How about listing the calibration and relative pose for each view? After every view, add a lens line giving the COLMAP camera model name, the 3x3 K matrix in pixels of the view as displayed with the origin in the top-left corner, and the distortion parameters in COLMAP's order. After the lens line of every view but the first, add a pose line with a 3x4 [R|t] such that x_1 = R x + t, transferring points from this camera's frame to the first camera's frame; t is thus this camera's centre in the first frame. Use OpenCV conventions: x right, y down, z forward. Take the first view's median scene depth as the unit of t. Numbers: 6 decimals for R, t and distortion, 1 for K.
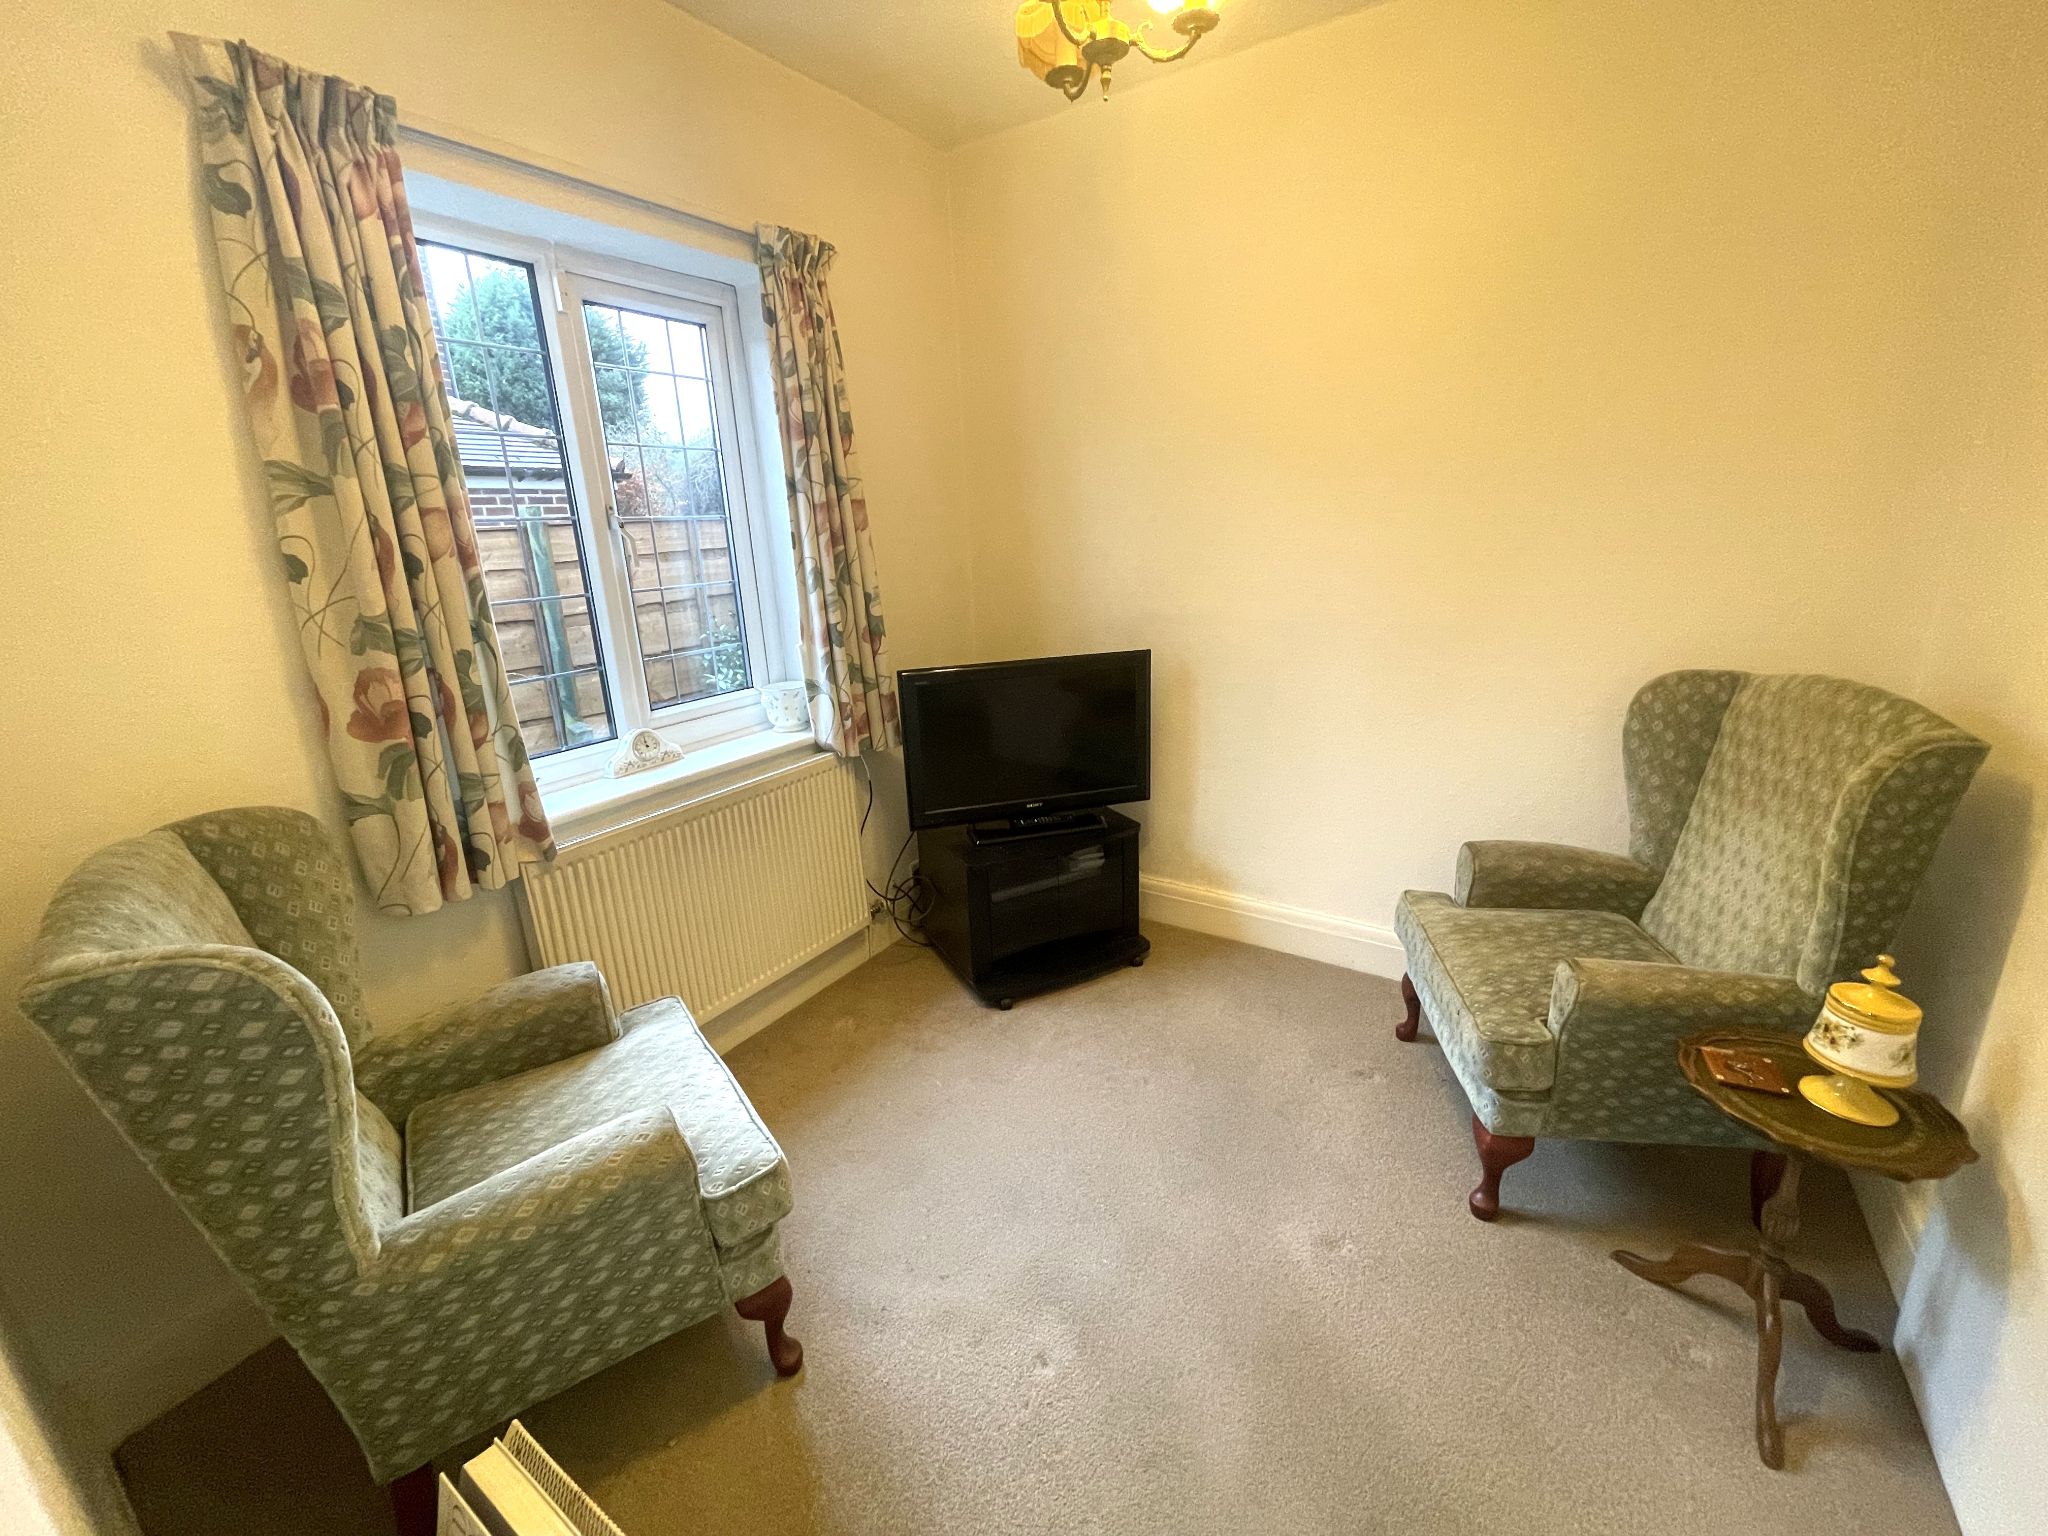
lens RADIAL K [[823.2, 0, 1022.6], [0, 823.2, 746.3], [0, 0, 1]] dist [-0.002433, -0.000654]
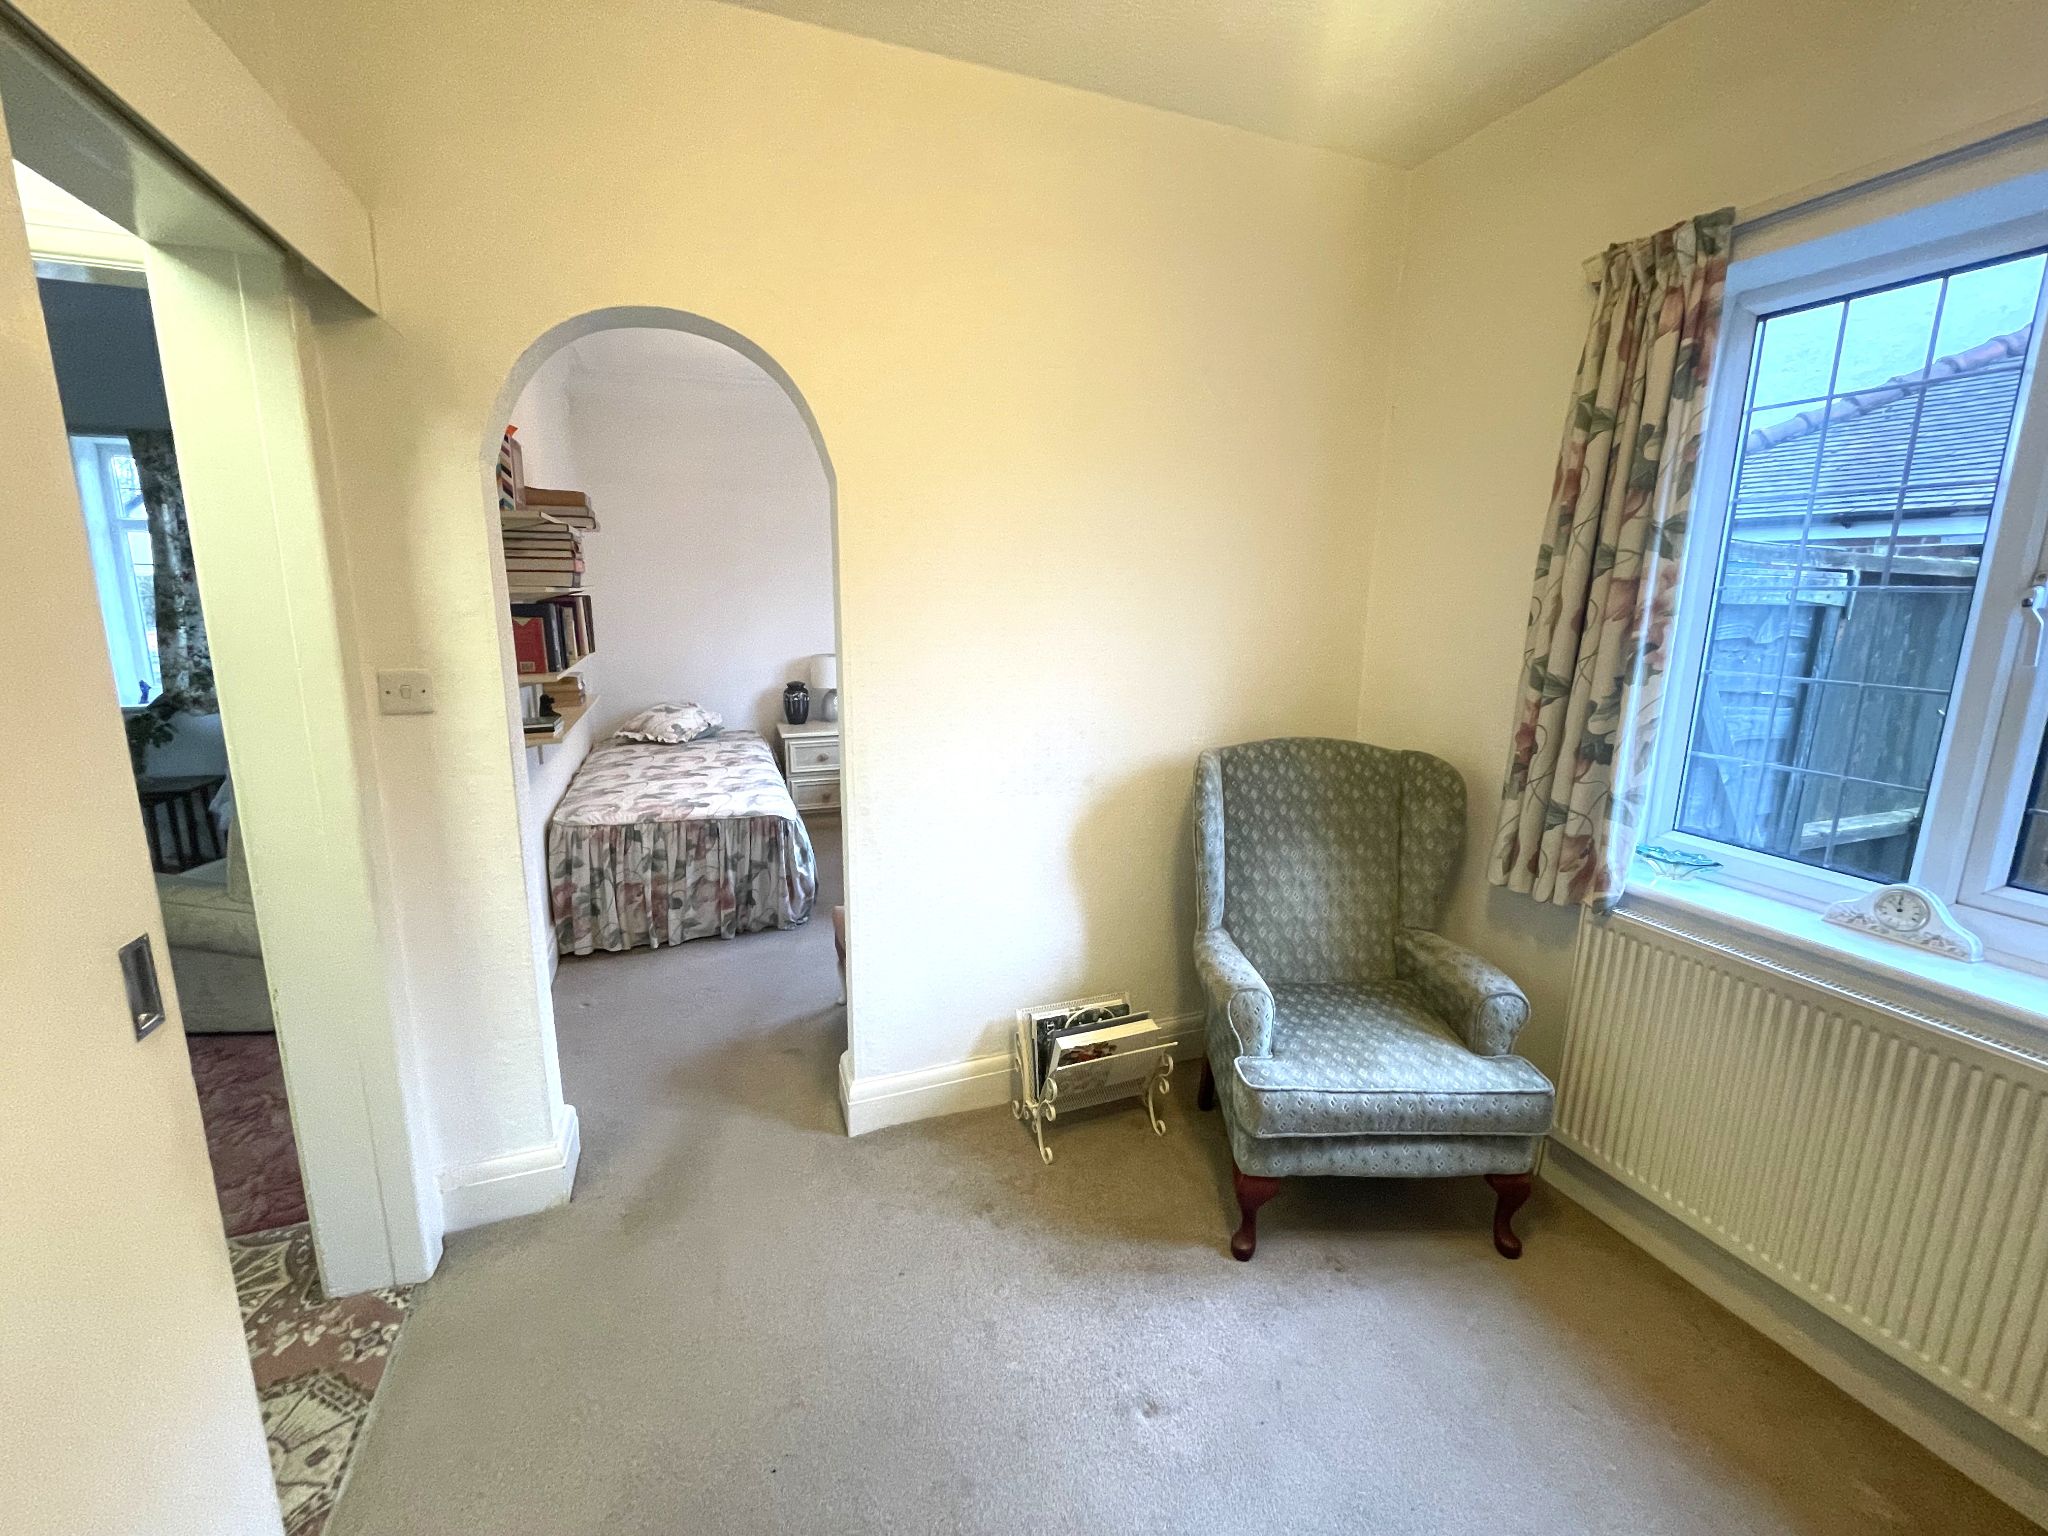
lens RADIAL K [[823.2, 0, 1022.6], [0, 823.2, 746.3], [0, 0, 1]] dist [-0.002433, -0.000654]
pose [[-0.566713, 0.181751, -0.803619, 0.686546], [-0.215318, 0.908800, 0.357381, -0.293157], [0.795283, 0.375565, -0.475894, 0.929847]]
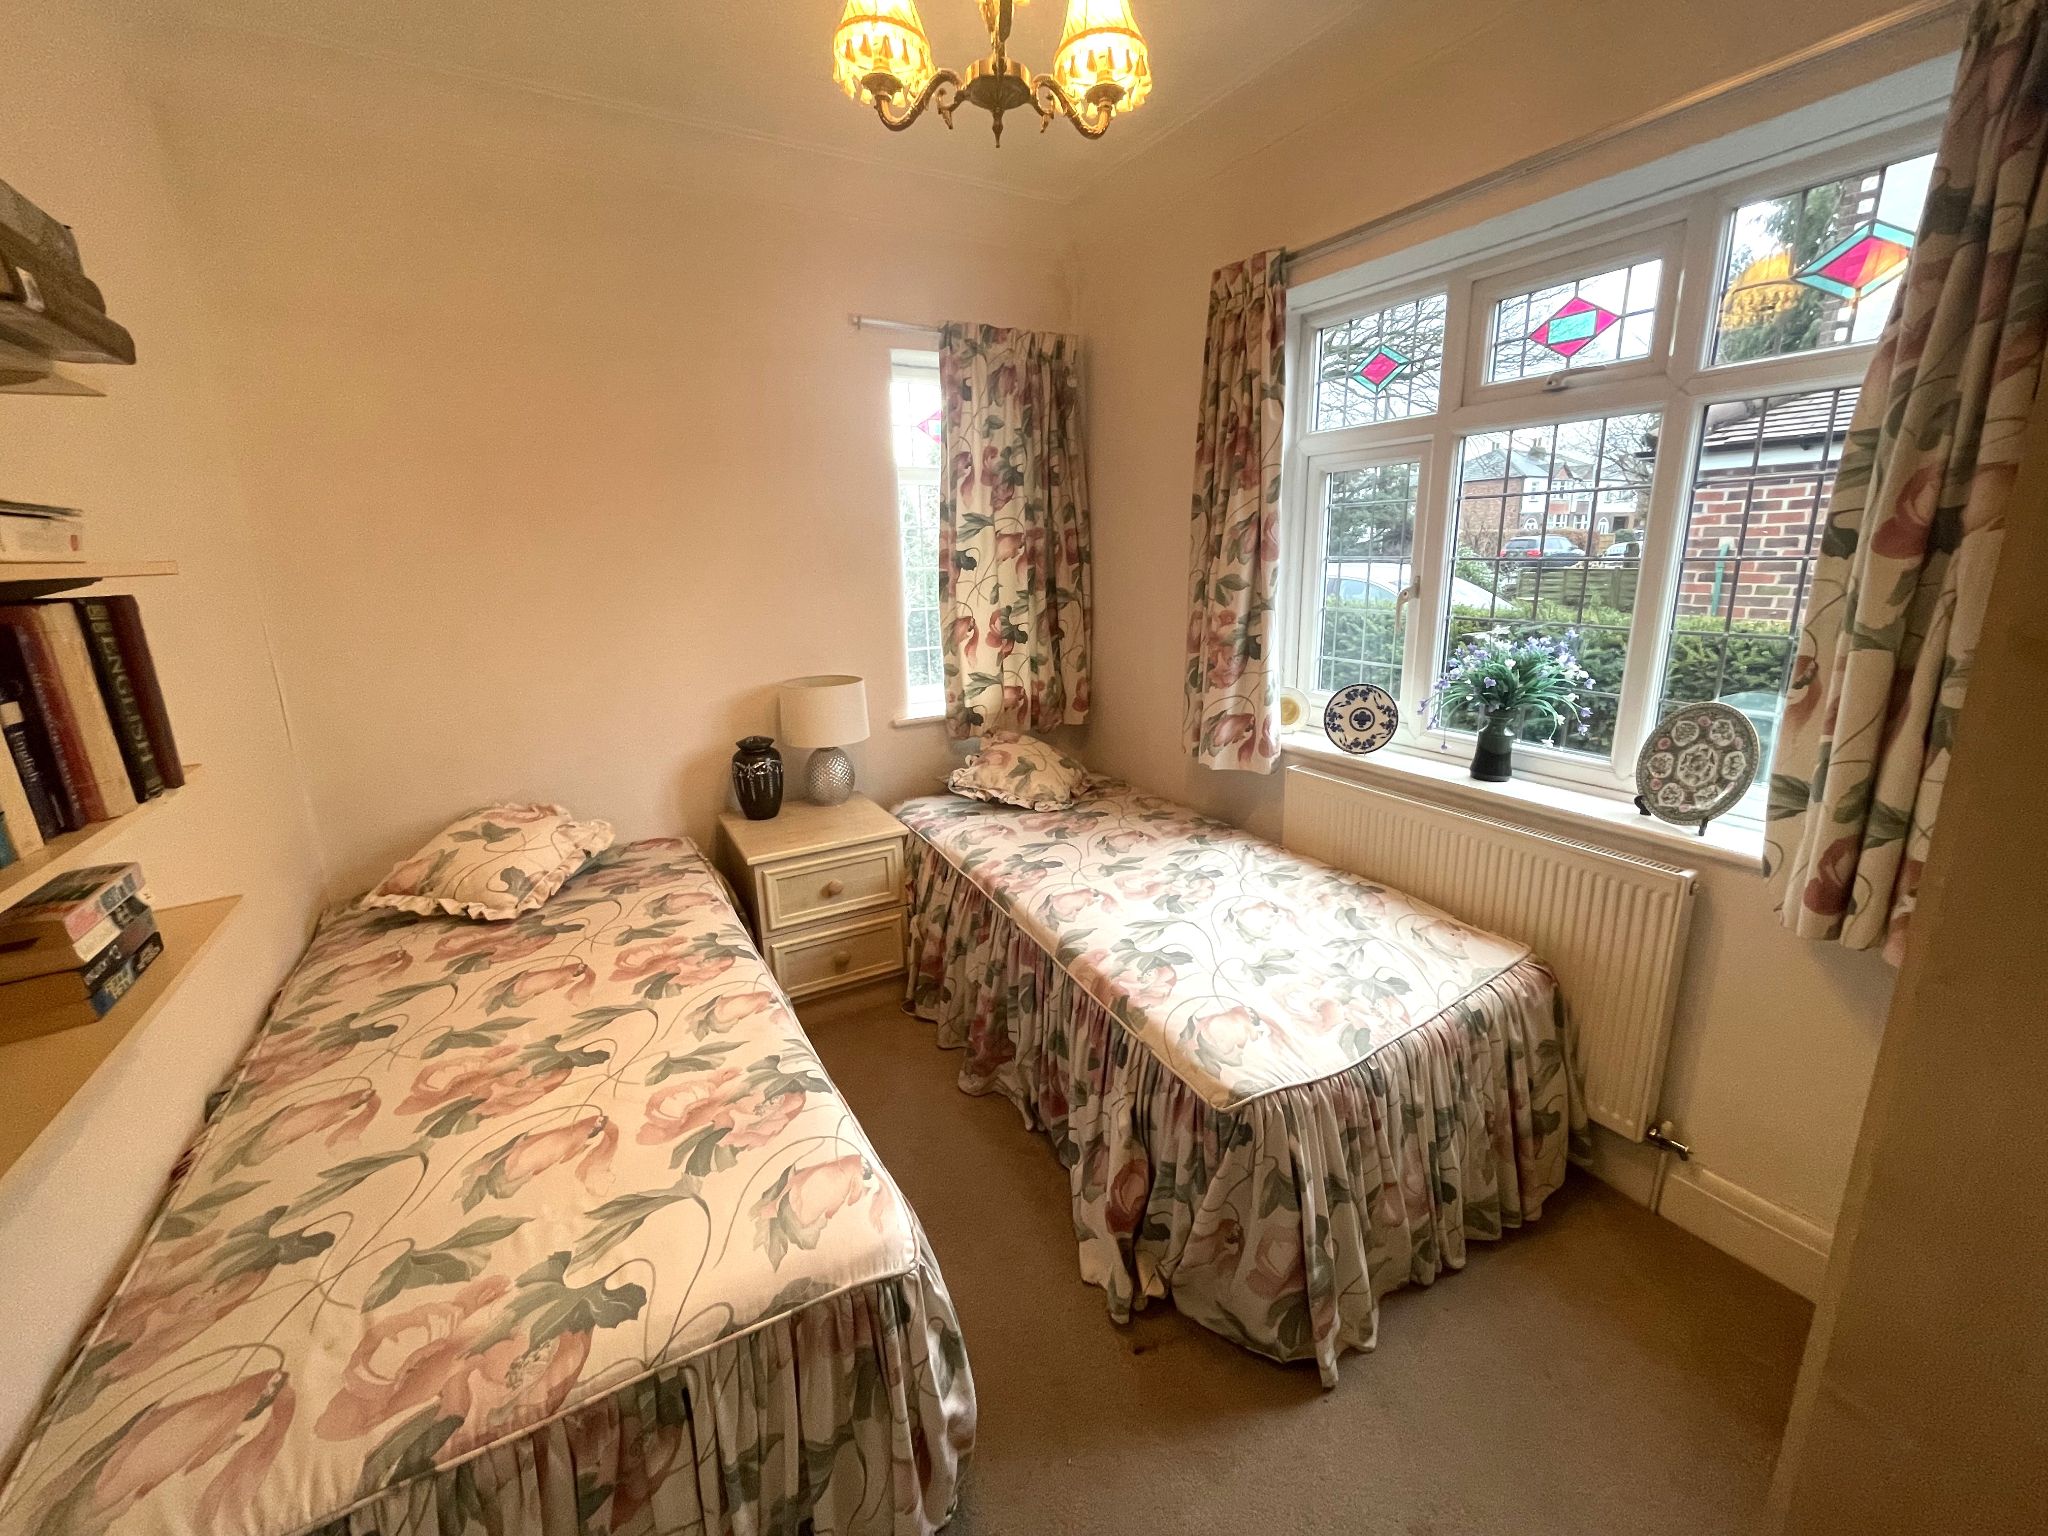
lens RADIAL K [[823.2, 0, 1022.6], [0, 823.2, 746.3], [0, 0, 1]] dist [-0.002433, -0.000654]
pose [[-0.431652, 0.255084, -0.865222, 0.419086], [-0.200947, 0.907888, 0.367913, -0.174622], [0.879373, 0.332674, -0.340633, 0.557319]]
